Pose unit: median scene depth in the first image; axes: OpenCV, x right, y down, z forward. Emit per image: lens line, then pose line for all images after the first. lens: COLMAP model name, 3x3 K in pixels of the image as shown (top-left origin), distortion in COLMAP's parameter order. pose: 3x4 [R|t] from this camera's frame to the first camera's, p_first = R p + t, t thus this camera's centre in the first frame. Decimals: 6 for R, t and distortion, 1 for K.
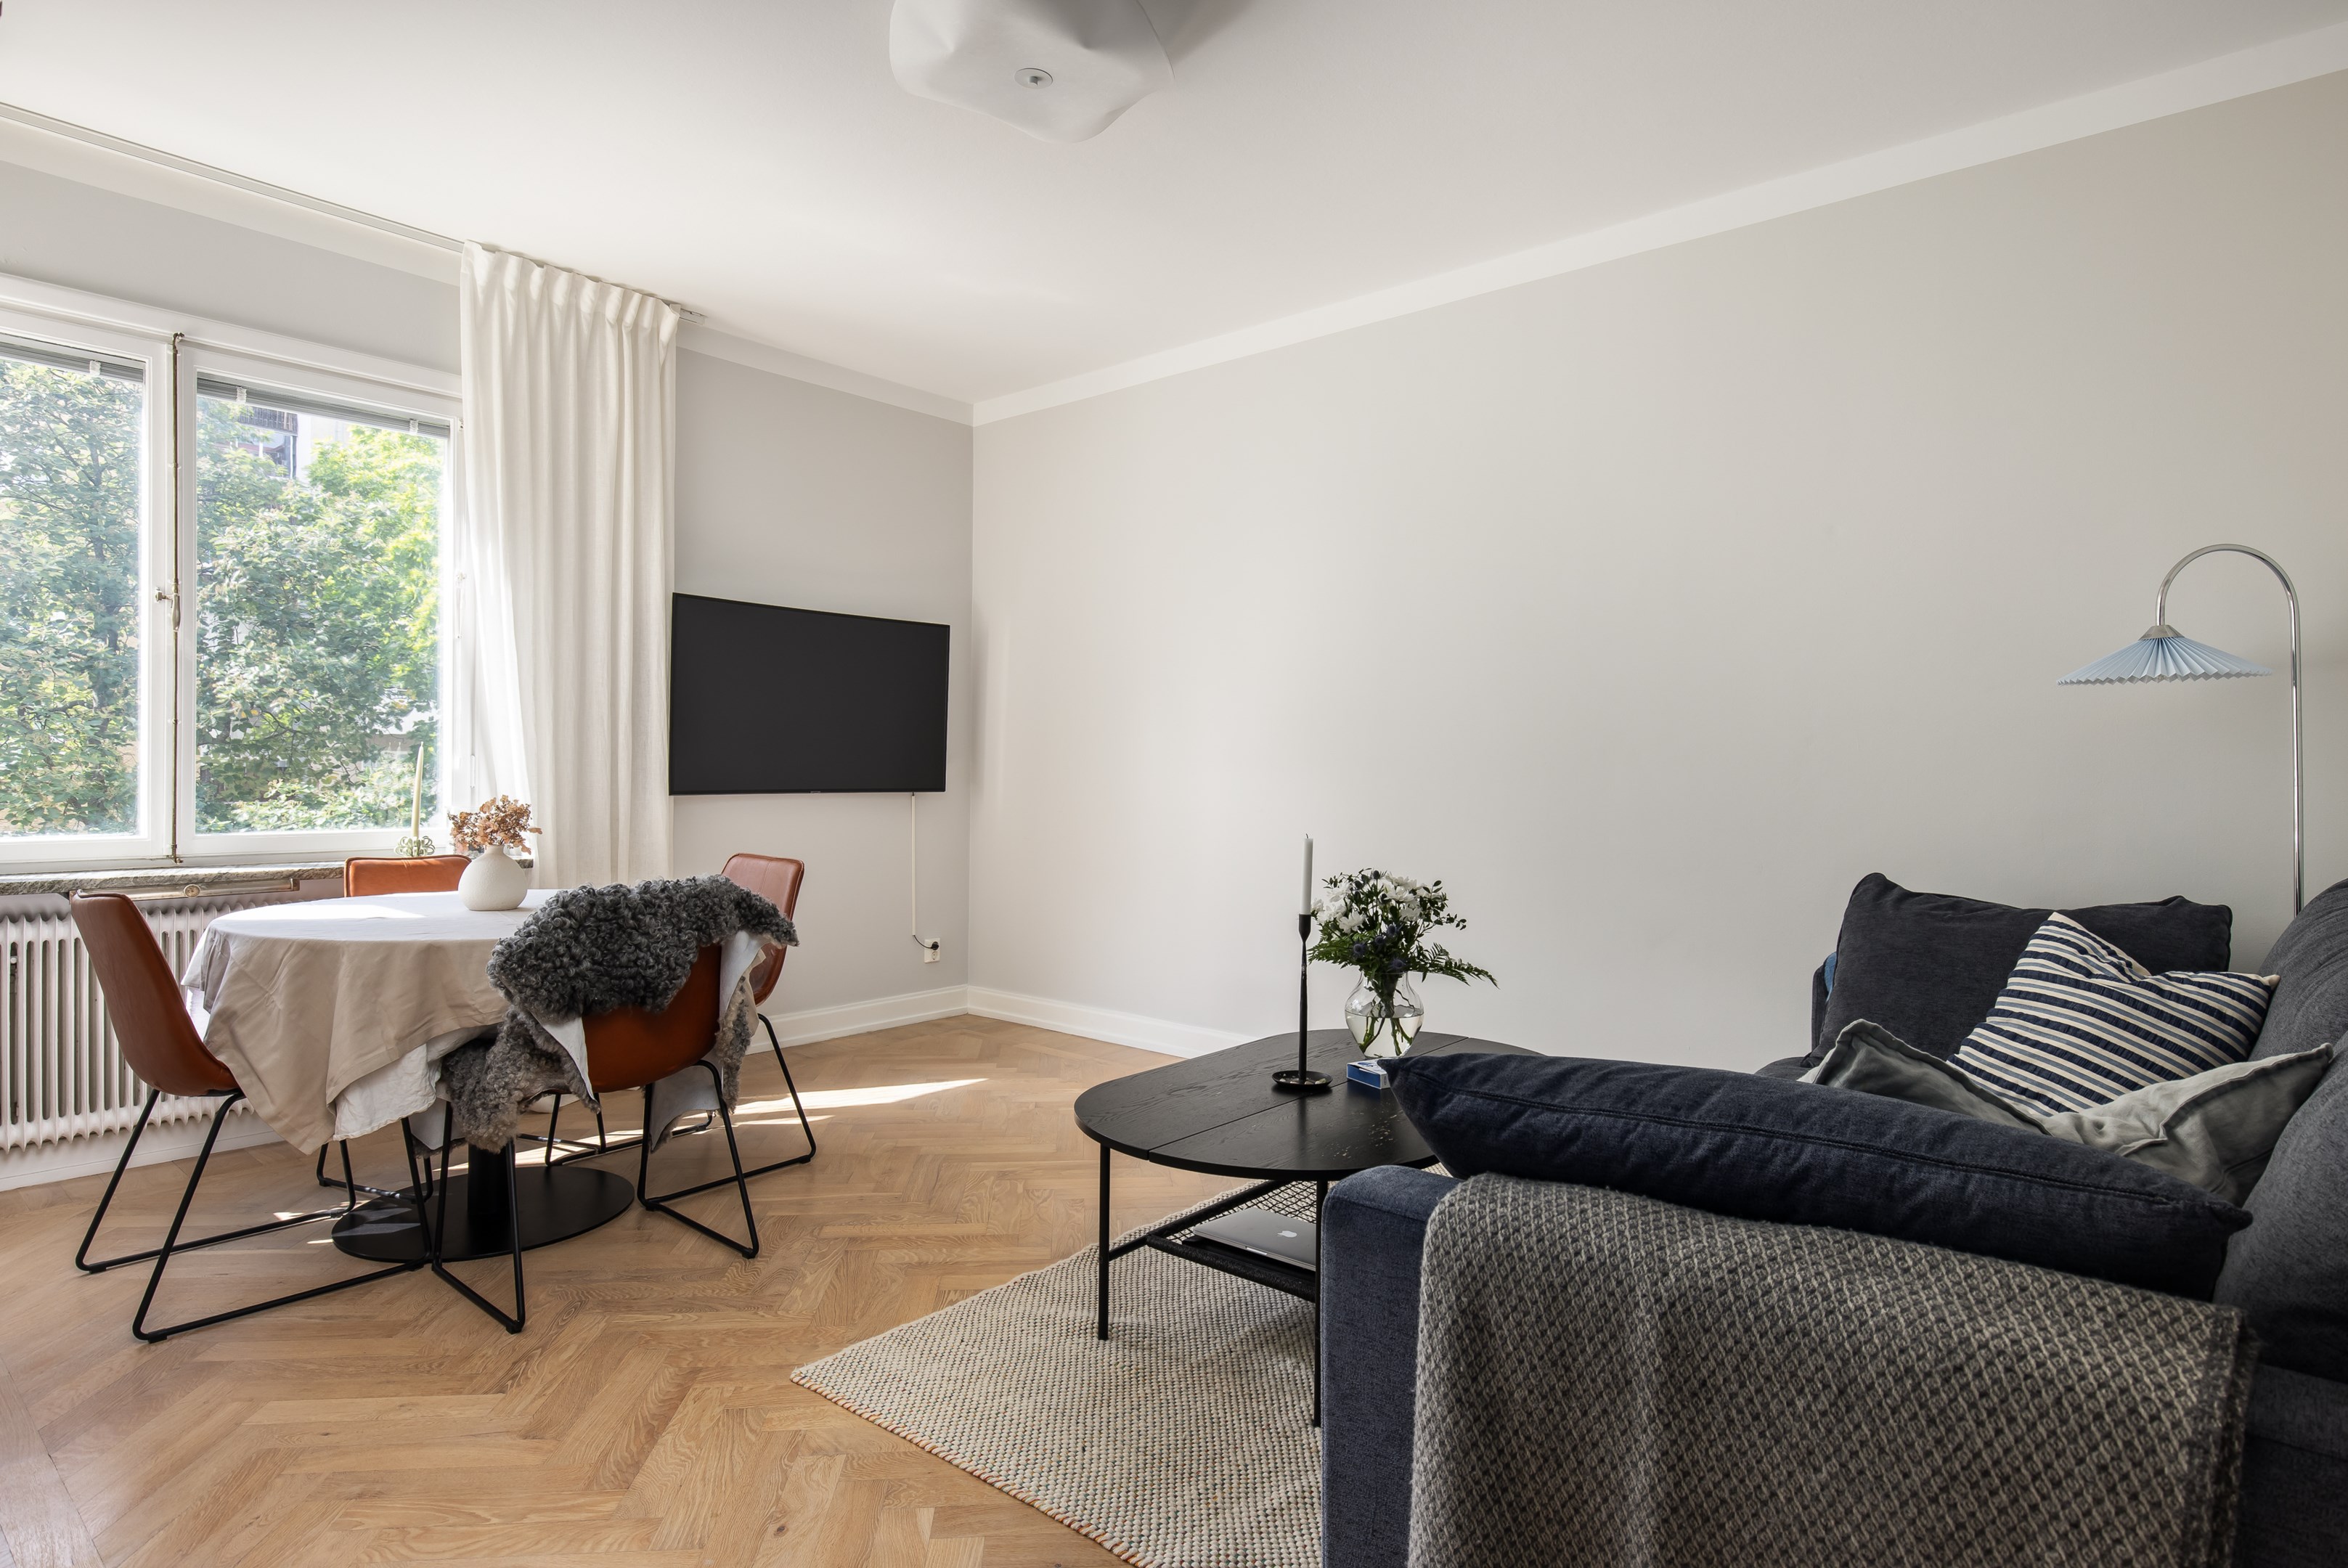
lens RADIAL K [[1247.8, 0, 1176.9], [0, 1247.8, 792.8], [0, 0, 1]] dist [0.000112, -0.000596]
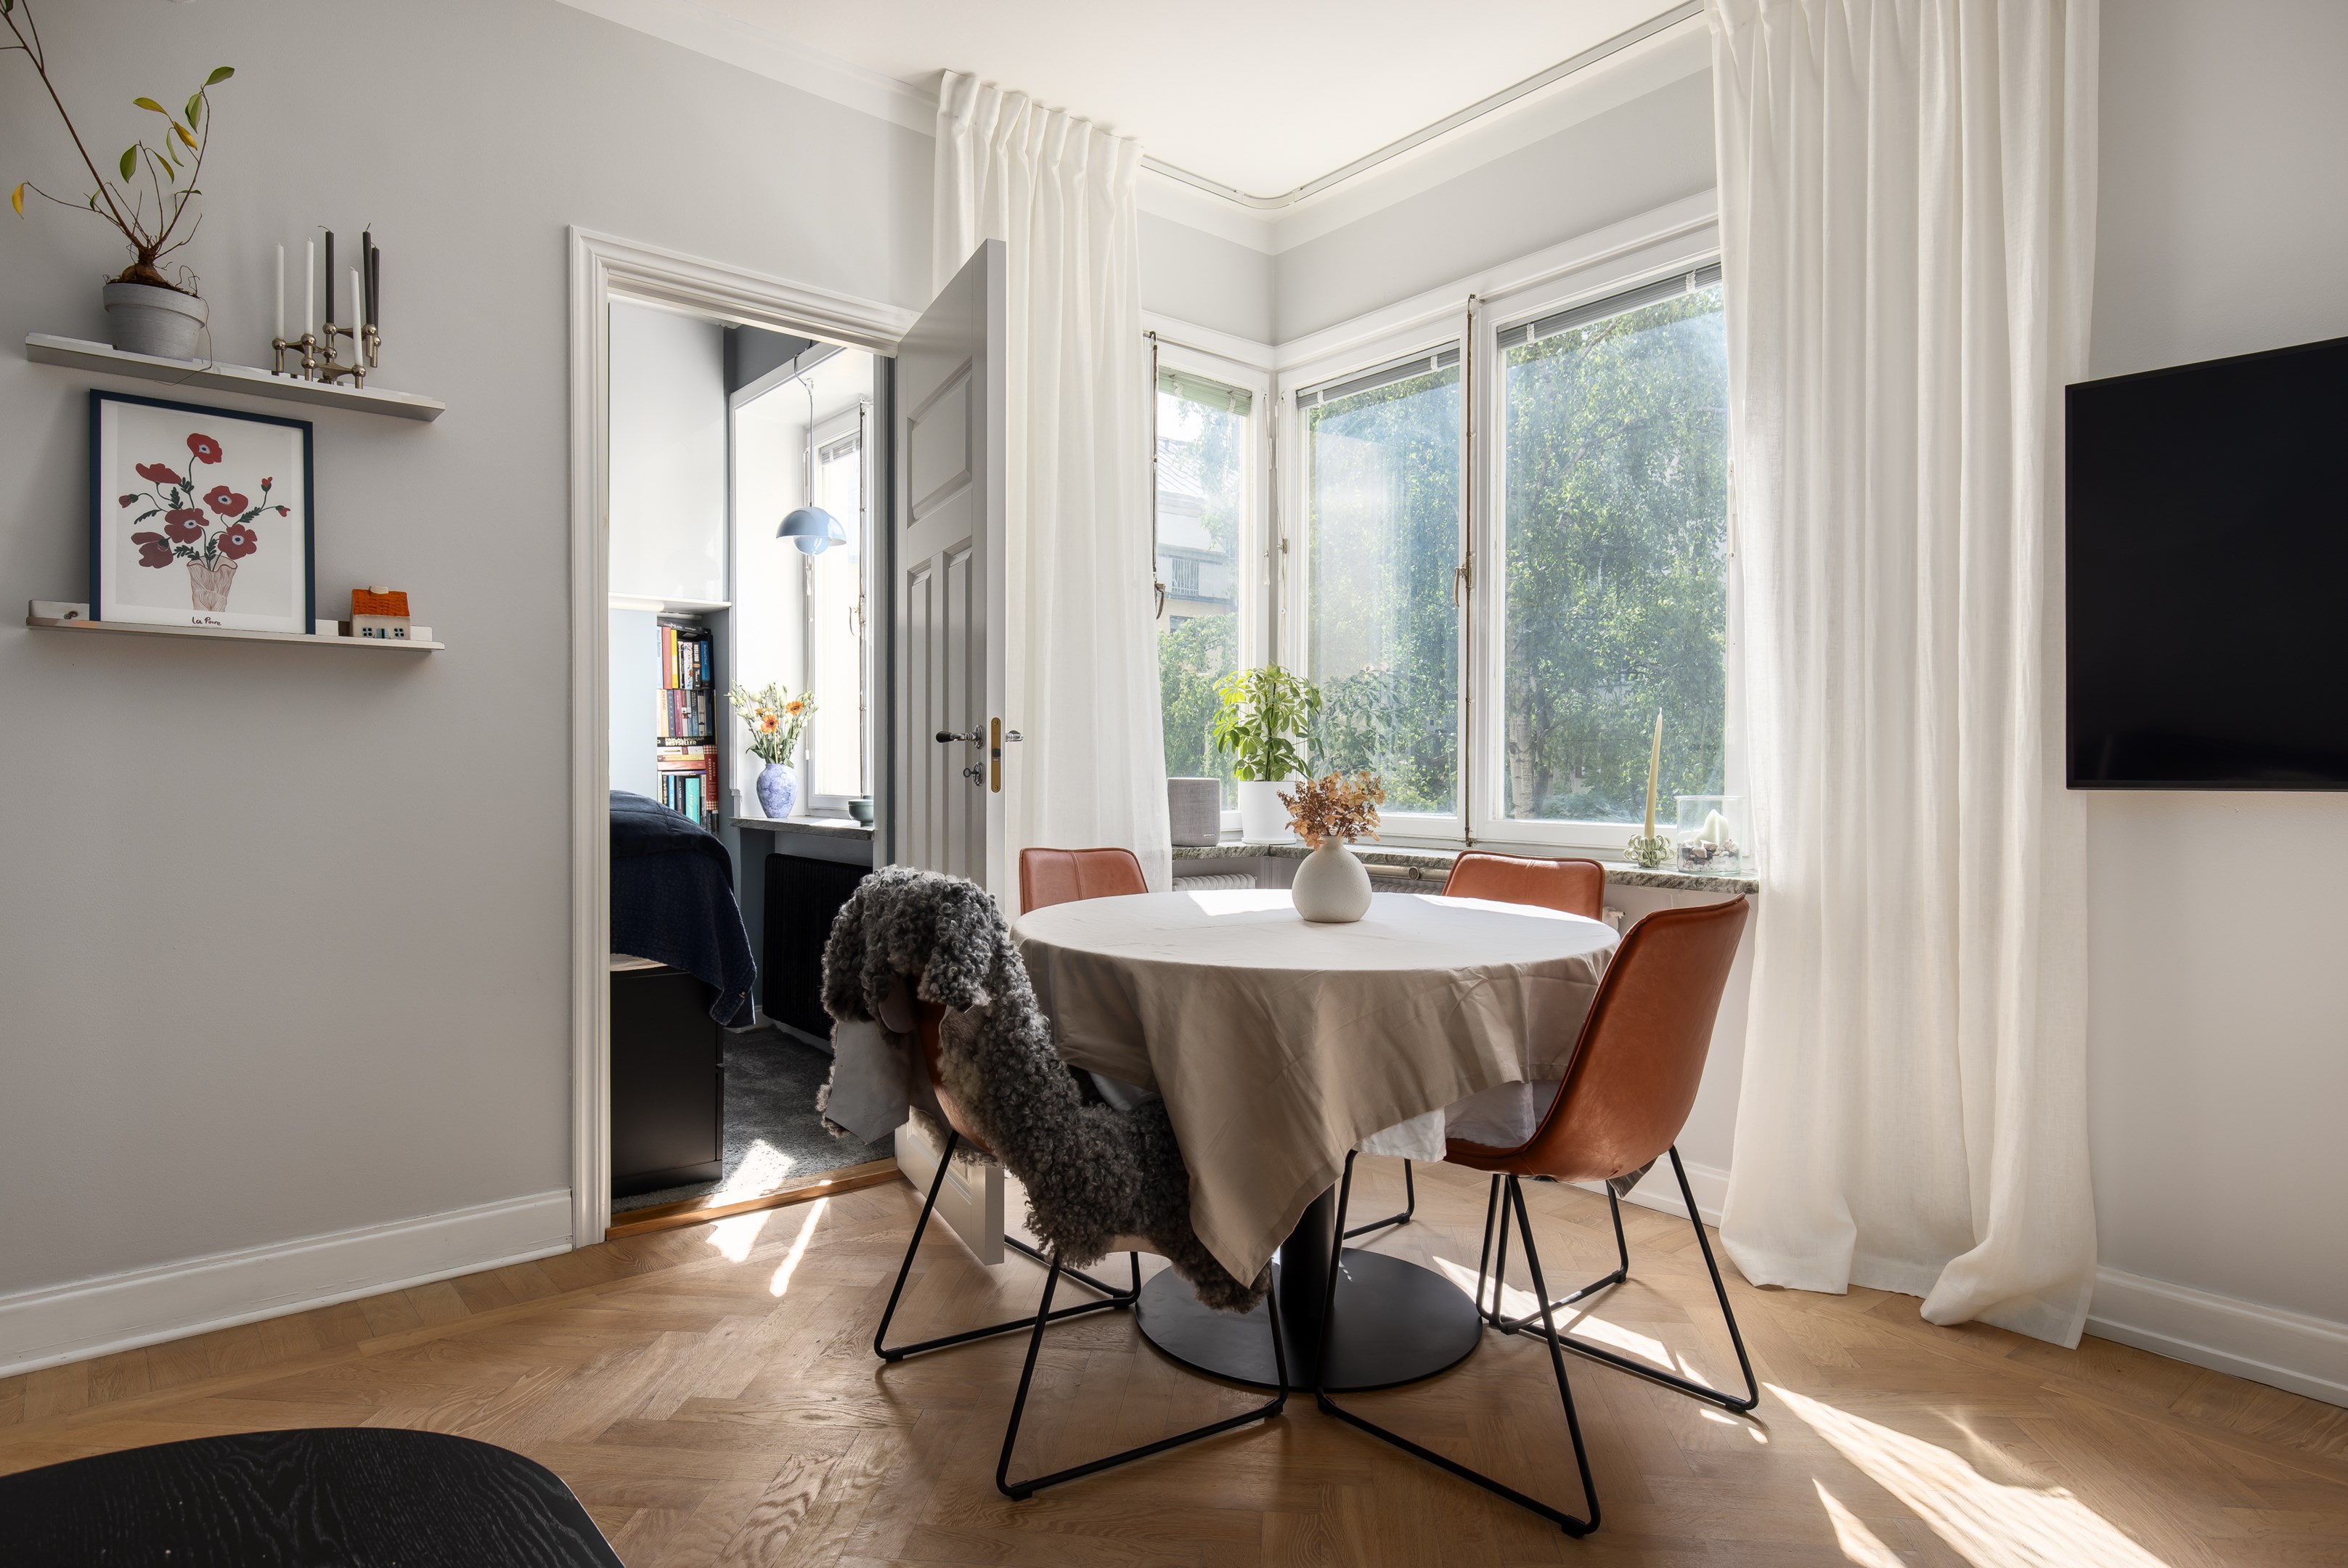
lens RADIAL K [[1308.0, 0, 1174.0], [0, 1308.0, 784.0], [0, 0, 1]] dist [0.004760, -0.000448]
pose [[-0.174221, 0.003207, -0.984701, 0.283815], [-0.023392, 0.999699, 0.007394, 0.006948], [0.984429, 0.024322, -0.174093, 1.154688]]
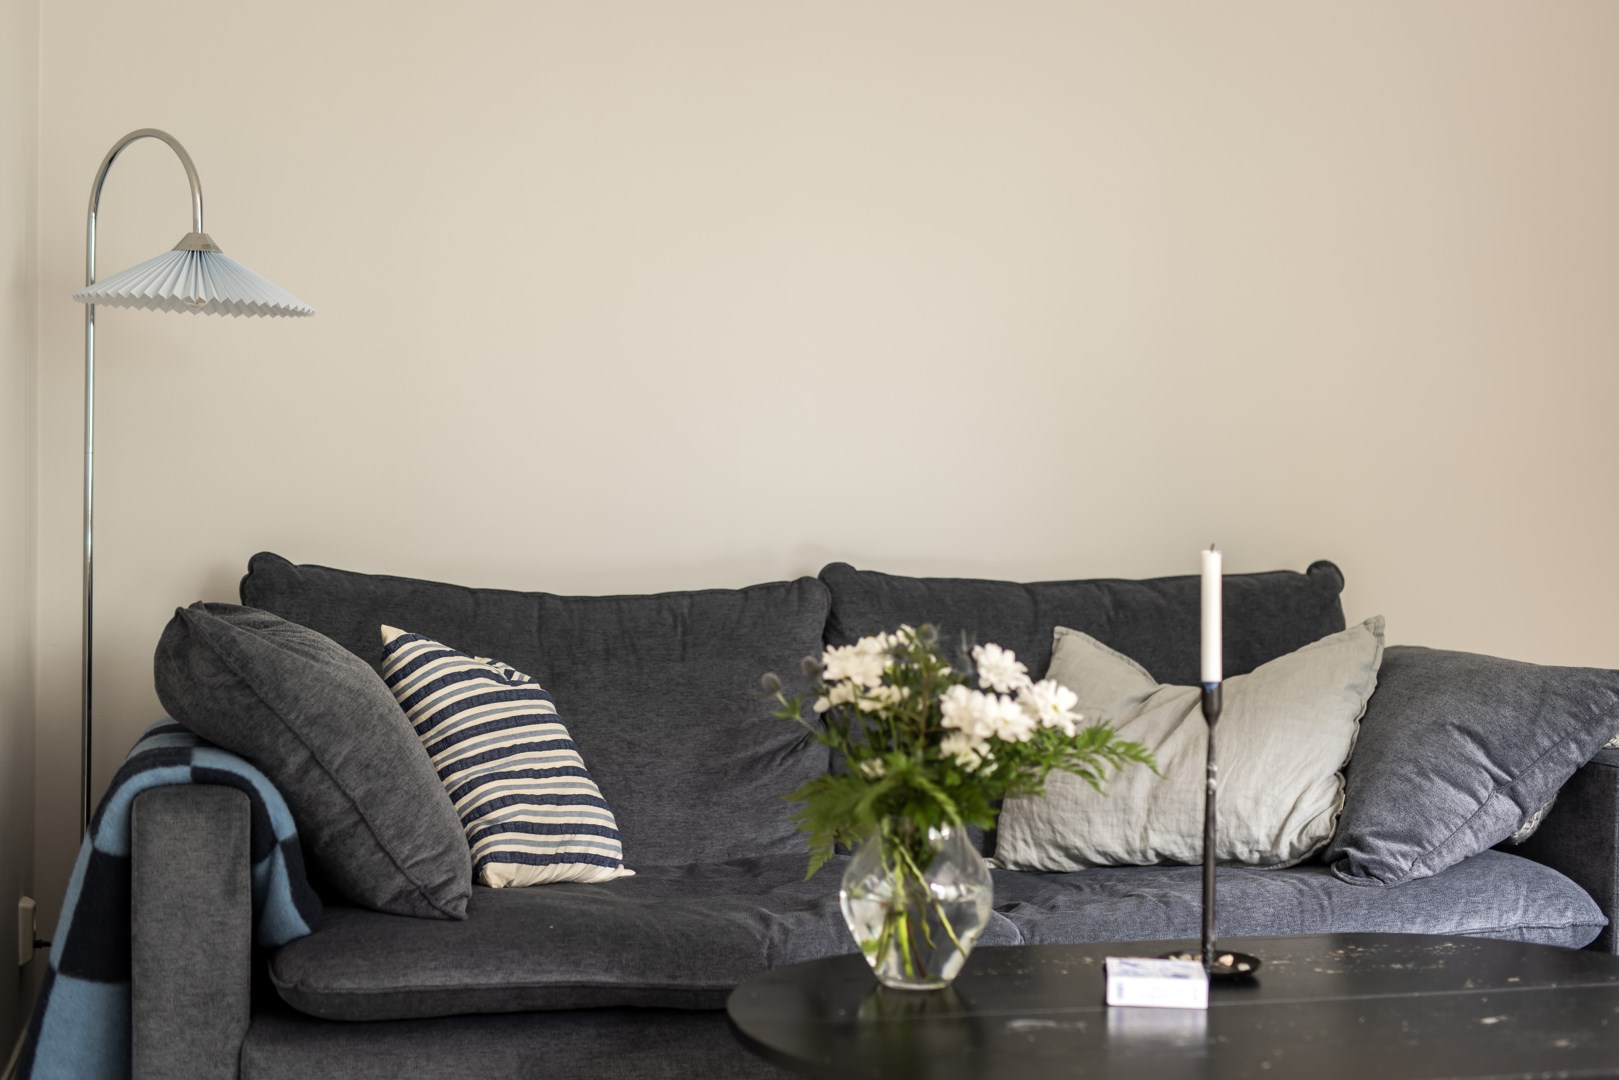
lens RADIAL K [[2279.1, 0, 835.2], [0, 2279.1, 566.2], [0, 0, 1]] dist [0.002319, 0.016975]
pose [[-0.813937, -0.030311, 0.580162, -0.274315], [-0.007215, 0.999088, 0.042075, 0.000120], [-0.580908, 0.030061, -0.813414, 1.768234]]
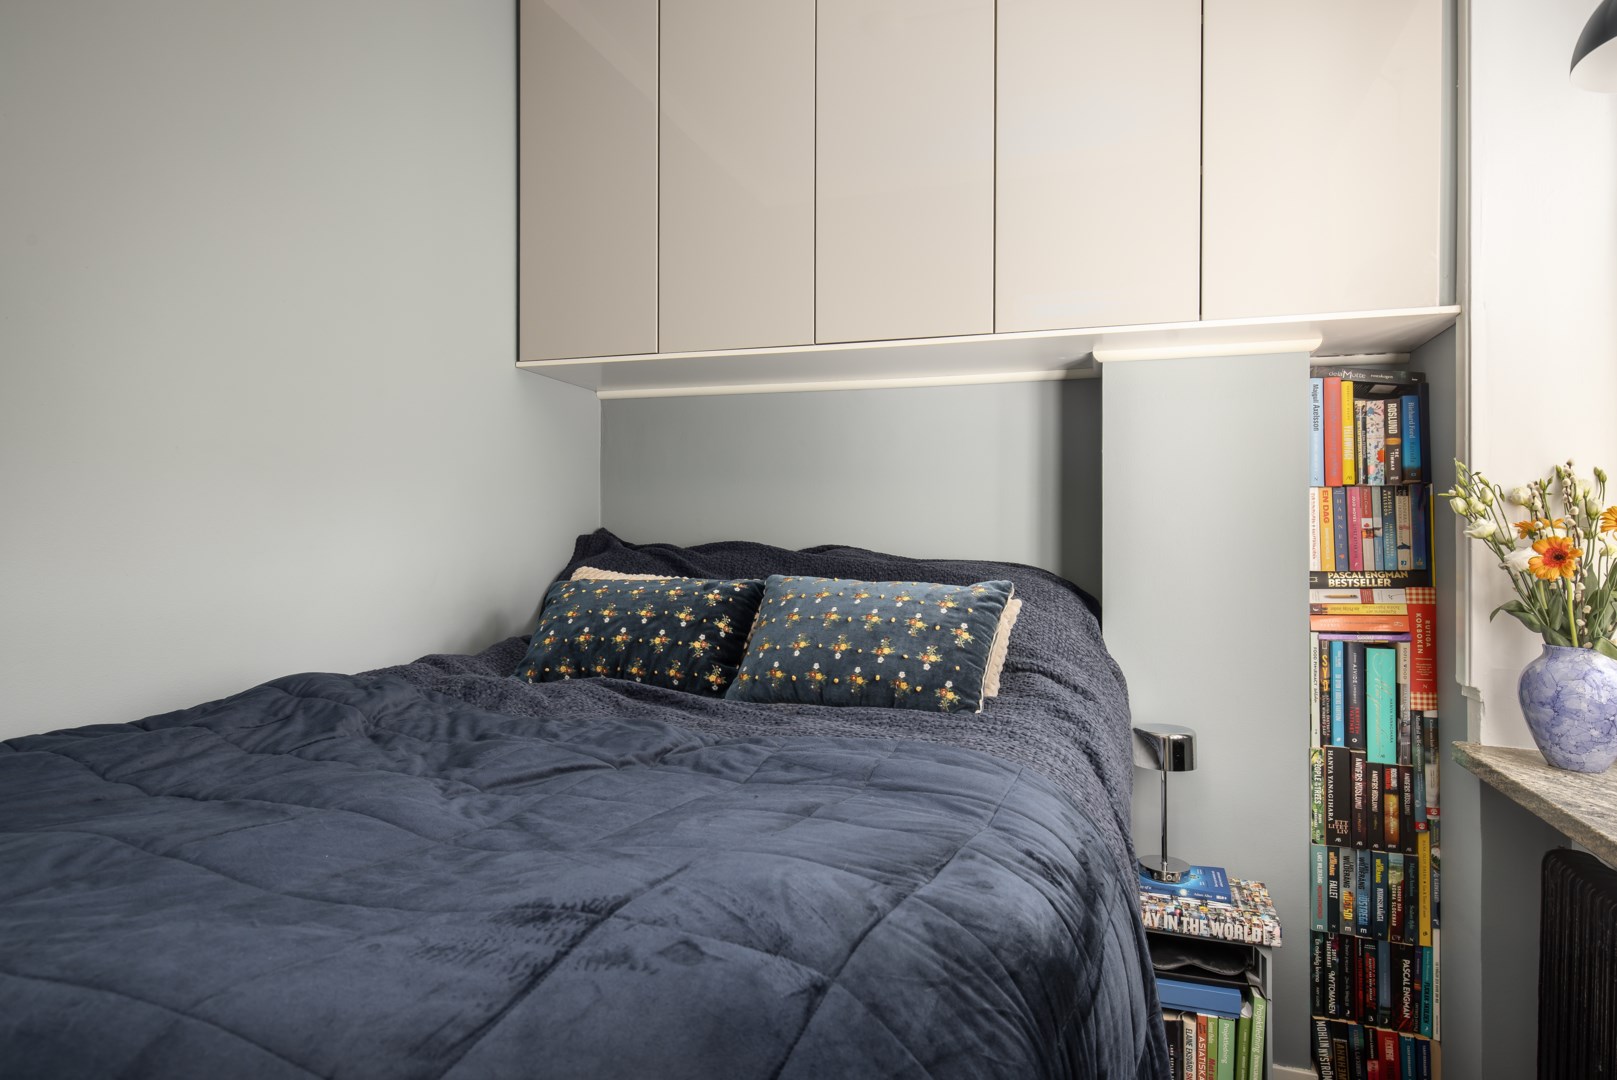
lens RADIAL K [[888.3, 0, 810.4], [0, 888.3, 507.4], [0, 0, 1]] dist [0.005425, -0.001563]
pose [[-0.929526, -0.030359, -0.367505, -0.702670], [-0.028429, 0.999539, -0.010665, -0.056473], [0.367659, 0.000535, -0.929961, 0.663760]]
